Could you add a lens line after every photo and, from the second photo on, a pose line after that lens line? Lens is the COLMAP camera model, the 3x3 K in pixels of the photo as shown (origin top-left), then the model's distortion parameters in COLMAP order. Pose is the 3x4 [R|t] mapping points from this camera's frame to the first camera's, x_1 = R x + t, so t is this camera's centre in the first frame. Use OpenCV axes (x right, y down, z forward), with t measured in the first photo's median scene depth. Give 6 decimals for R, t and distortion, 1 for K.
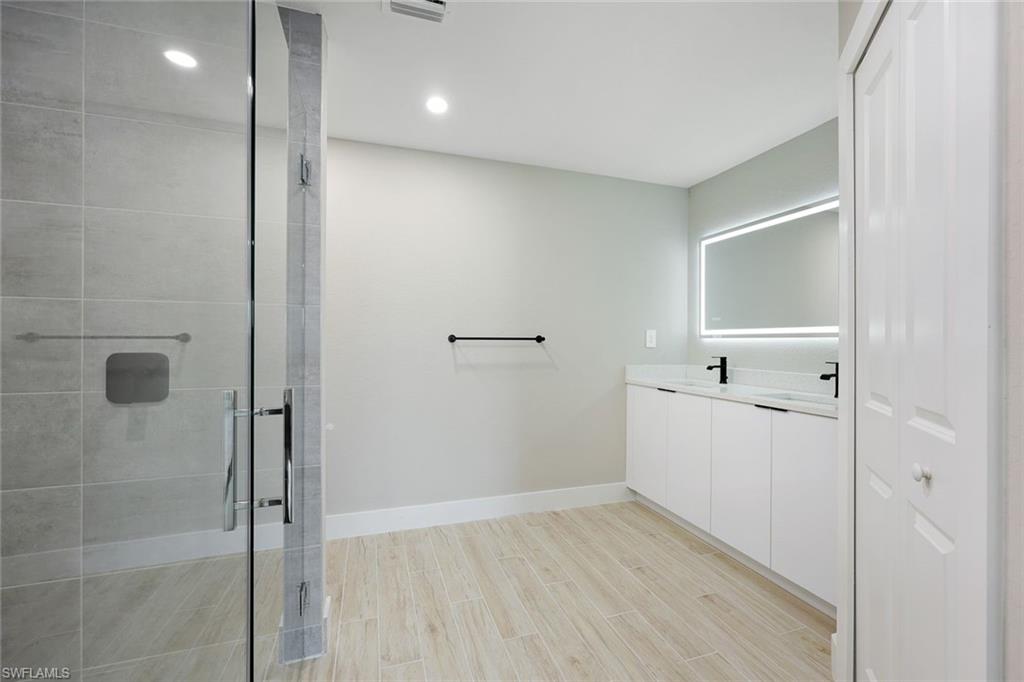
lens RADIAL K [[412.6, 0, 507.8], [0, 412.6, 339.1], [0, 0, 1]] dist [-0.003465, 0.001307]
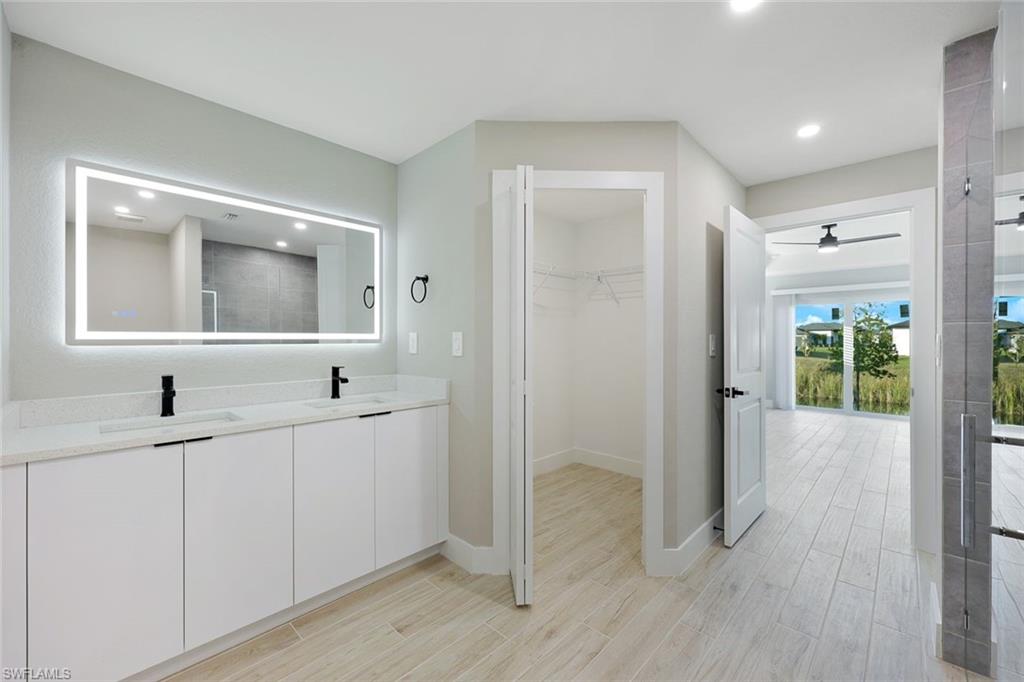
lens RADIAL K [[412.6, 0, 503.5], [0, 412.6, 342.8], [0, 0, 1]] dist [-0.003465, 0.001307]
pose [[-0.460291, -0.004125, 0.887759, -0.350195], [0.004642, 0.999964, 0.007053, -0.010785], [-0.887756, 0.007368, -0.460255, 0.997262]]
